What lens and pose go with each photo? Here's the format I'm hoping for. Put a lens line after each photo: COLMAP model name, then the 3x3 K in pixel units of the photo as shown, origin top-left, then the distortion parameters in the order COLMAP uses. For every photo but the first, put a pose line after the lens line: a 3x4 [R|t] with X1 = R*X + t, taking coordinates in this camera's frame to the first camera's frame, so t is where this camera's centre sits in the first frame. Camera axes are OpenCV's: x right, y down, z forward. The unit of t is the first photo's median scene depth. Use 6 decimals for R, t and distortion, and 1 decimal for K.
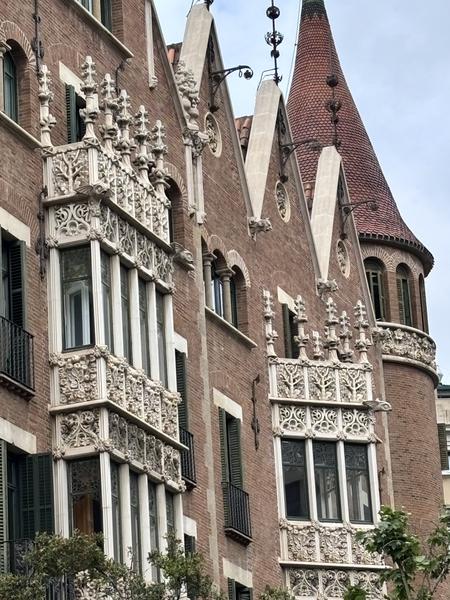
lens RADIAL K [[2344.0, 0, 225.1], [0, 2344.0, 299.9], [0, 0, 1]] dist [-0.148594, 0.000000]
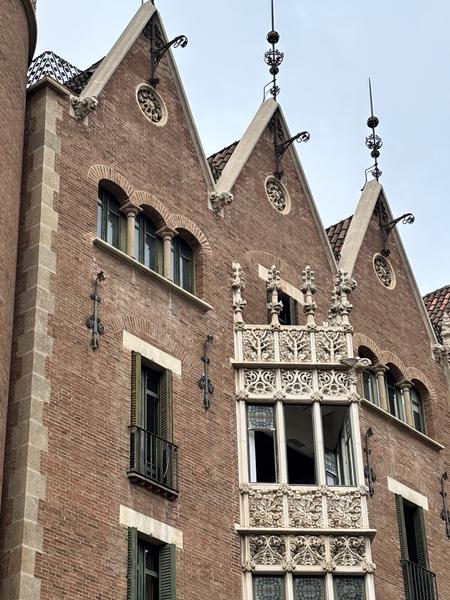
lens RADIAL K [[1438.2, 0, 233.8], [0, 1438.2, 313.2], [0, 0, 1]] dist [0.214124, 0.000000]
pose [[0.950070, -0.138631, -0.279551, 0.182979], [0.080375, 0.974383, -0.210041, 0.143258], [0.301508, 0.177085, 0.936875, 0.447322]]
